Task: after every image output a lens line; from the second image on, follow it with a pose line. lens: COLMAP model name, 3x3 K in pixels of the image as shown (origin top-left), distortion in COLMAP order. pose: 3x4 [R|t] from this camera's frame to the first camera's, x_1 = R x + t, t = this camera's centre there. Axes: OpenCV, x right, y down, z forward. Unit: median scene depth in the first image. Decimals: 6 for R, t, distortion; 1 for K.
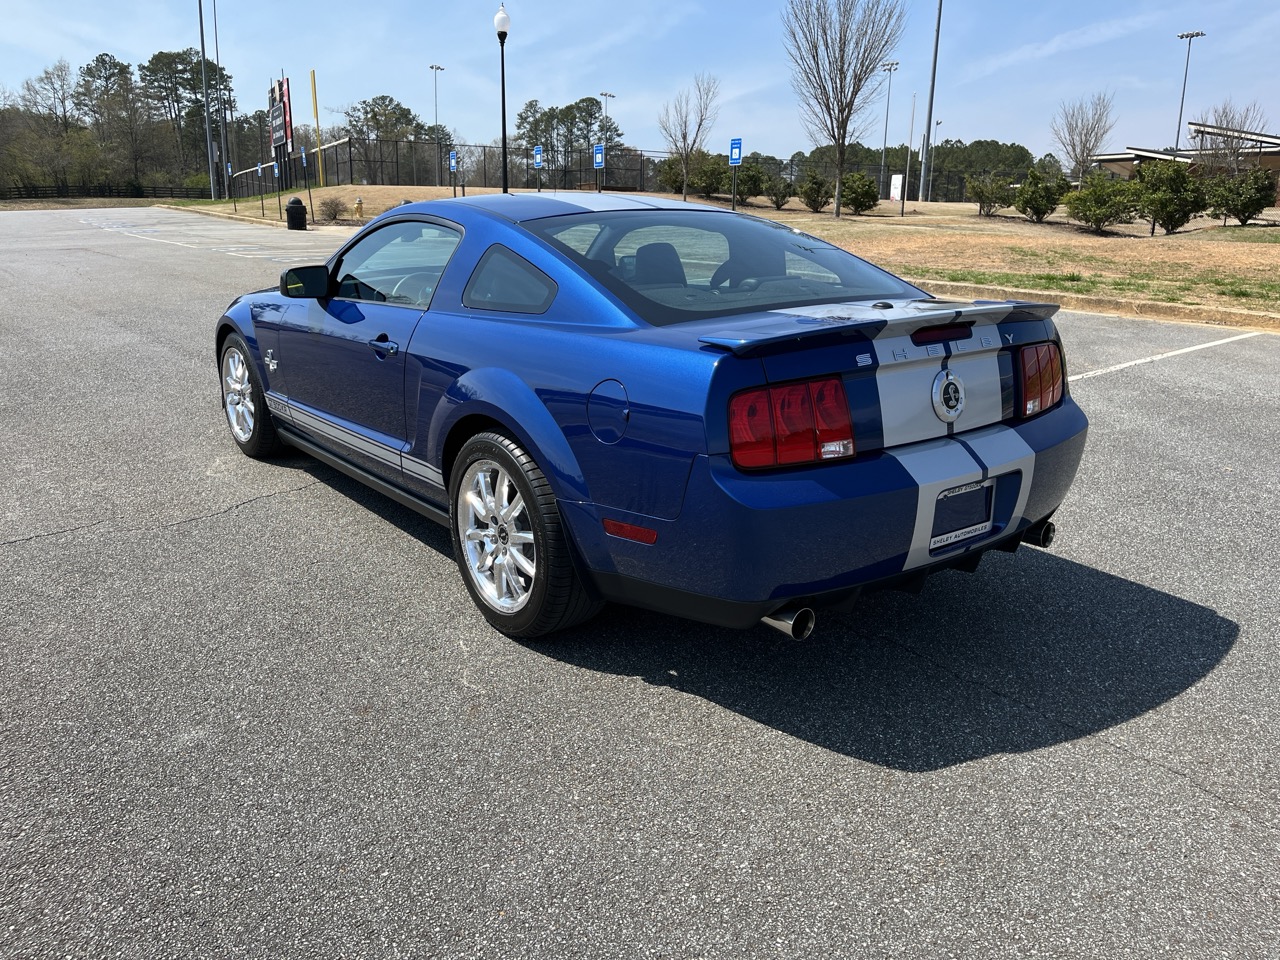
lens RADIAL K [[960.3, 0, 640.0], [0, 960.3, 480.0], [0, 0, 1]] dist [0.087864, -0.123652]
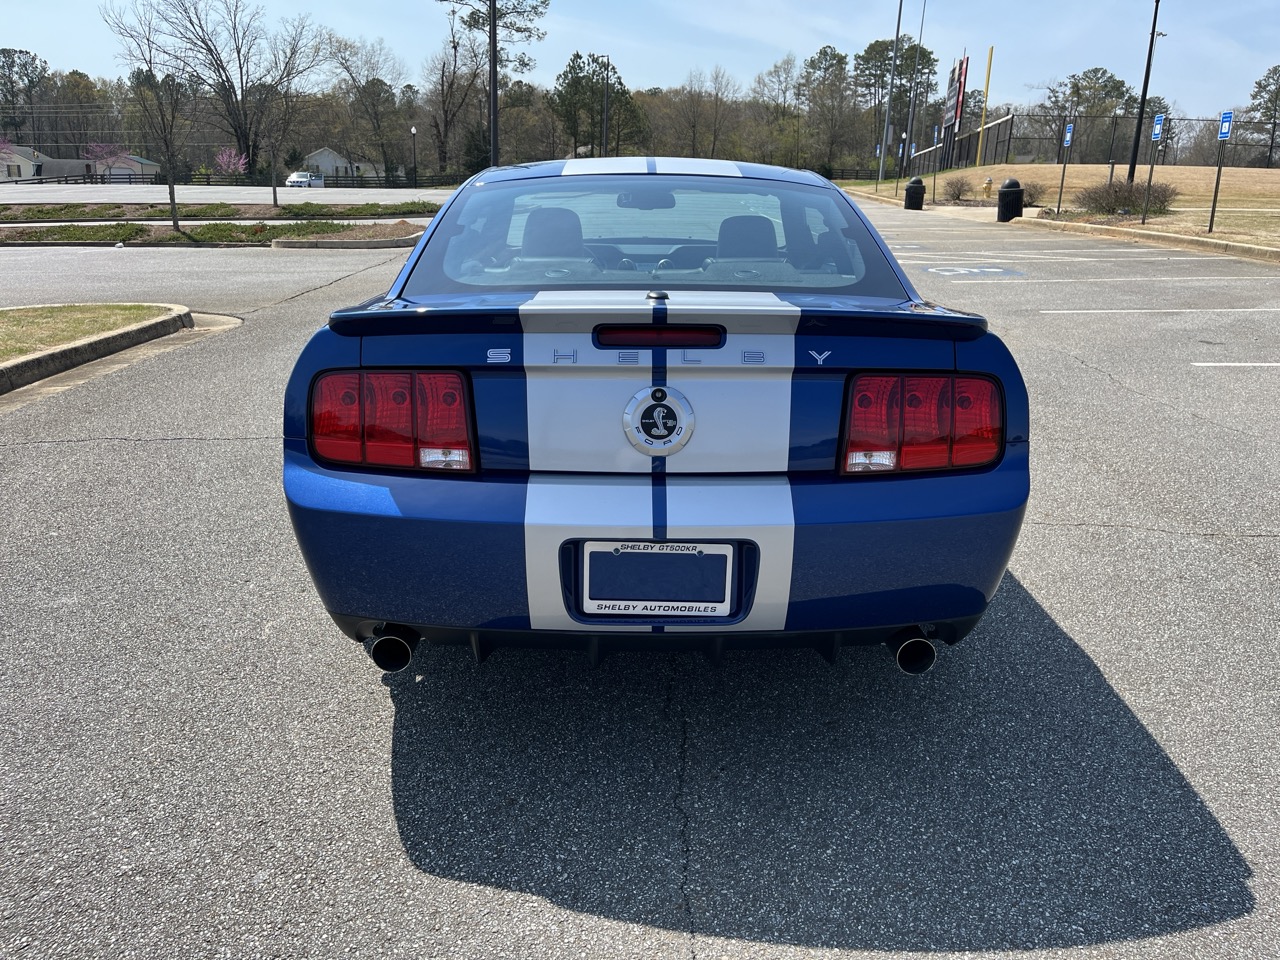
lens RADIAL K [[960.3, 0, 640.0], [0, 960.3, 480.0], [0, 0, 1]] dist [0.087864, -0.123652]
pose [[0.795050, 0.183078, -0.578254, 0.065080], [-0.172789, 0.982220, 0.073405, -0.008249], [0.581412, 0.041555, 0.812547, 0.034204]]
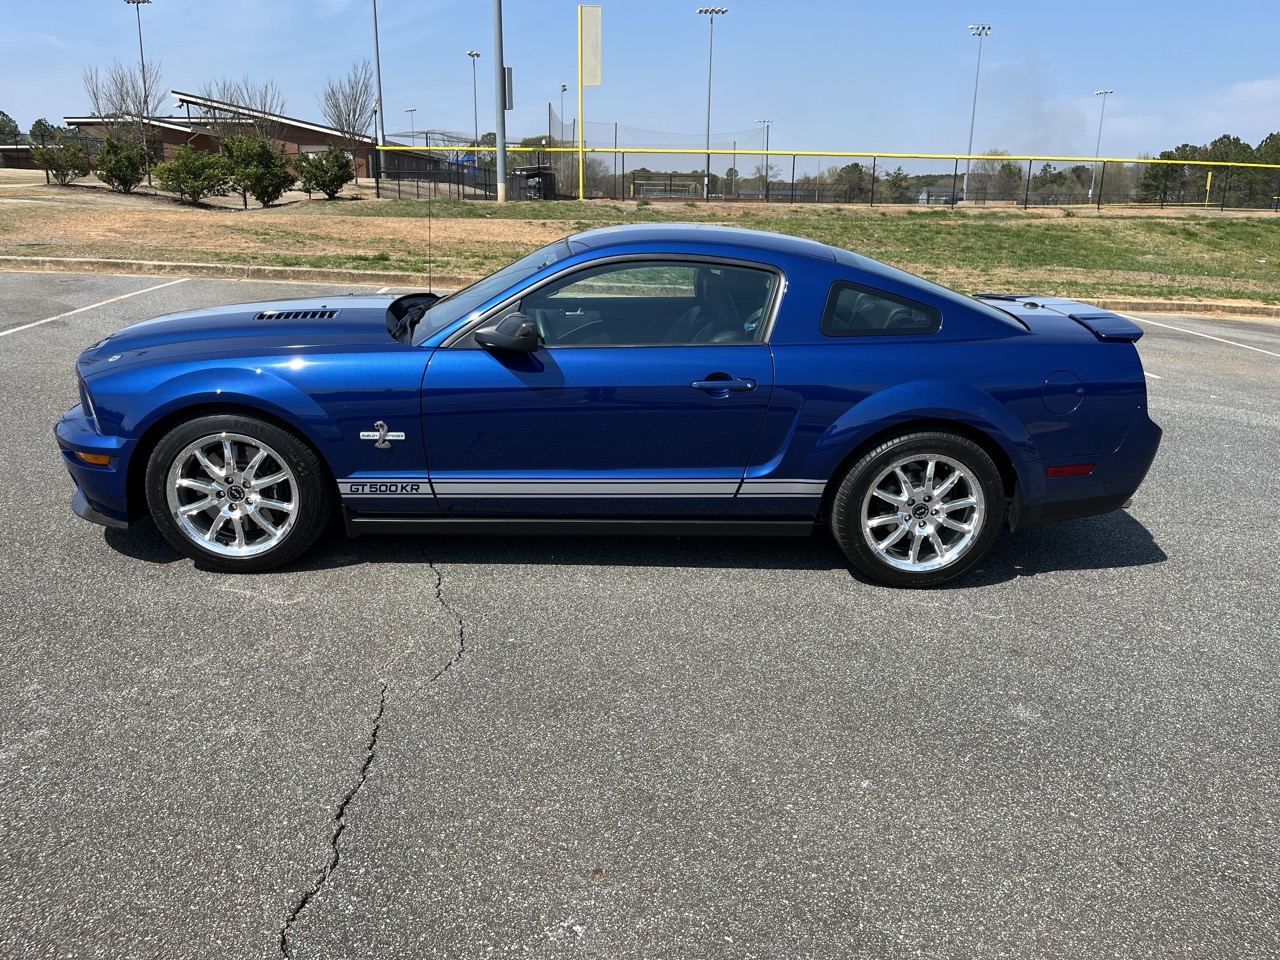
lens RADIAL K [[981.0, 0, 632.7], [0, 981.0, 479.7], [0, 0, 1]] dist [0.100867, -0.180834]
pose [[0.575490, -0.219921, 0.787684, -0.132547], [0.196034, 0.972180, 0.128208, -0.021552], [-0.793966, 0.080631, 0.602592, 0.049980]]
